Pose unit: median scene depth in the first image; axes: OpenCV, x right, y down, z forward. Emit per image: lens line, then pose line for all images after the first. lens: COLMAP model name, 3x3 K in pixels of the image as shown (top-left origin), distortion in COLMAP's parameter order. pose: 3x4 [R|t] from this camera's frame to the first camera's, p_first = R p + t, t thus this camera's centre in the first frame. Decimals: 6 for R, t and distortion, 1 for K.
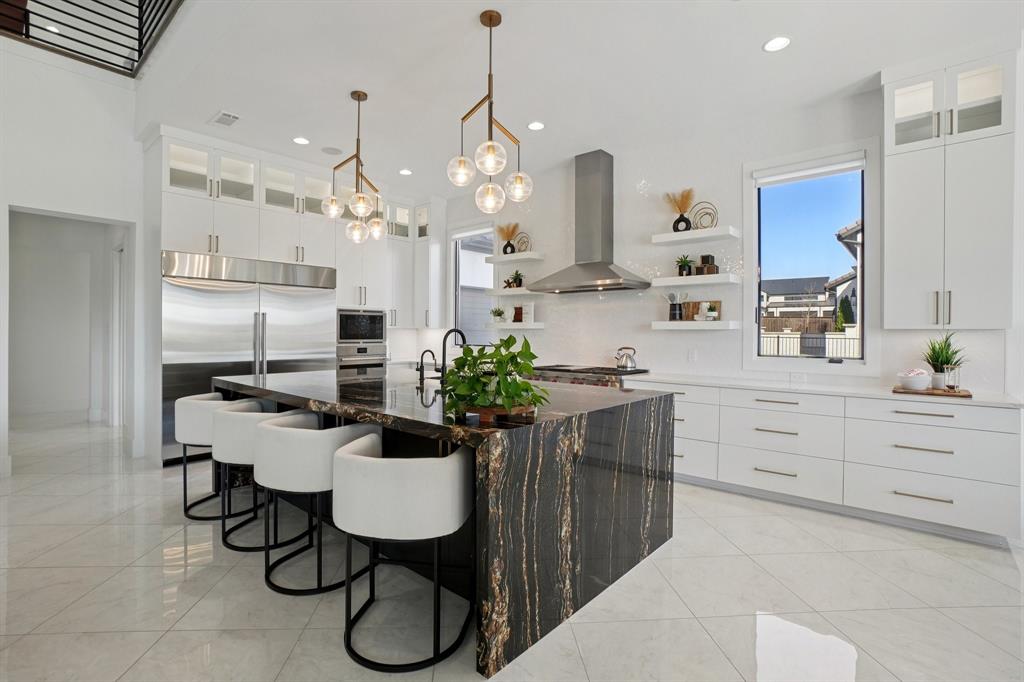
lens RADIAL K [[473.8, 0, 507.0], [0, 473.8, 337.0], [0, 0, 1]] dist [-0.024112, 0.000469]
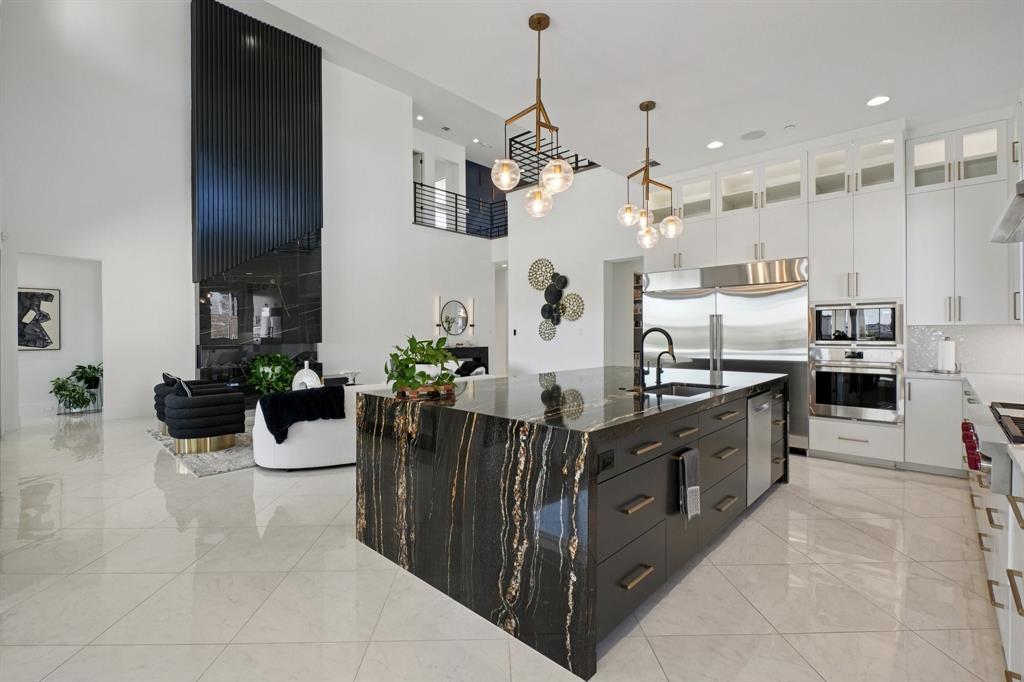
lens RADIAL K [[463.6, 0, 506.0], [0, 463.6, 330.5], [0, 0, 1]] dist [-0.001938, -0.000278]
pose [[-0.035255, -0.010389, -0.999324, 1.288237], [-0.005754, 0.999932, -0.010192, -0.001639], [0.999362, 0.005390, -0.035313, 1.271967]]
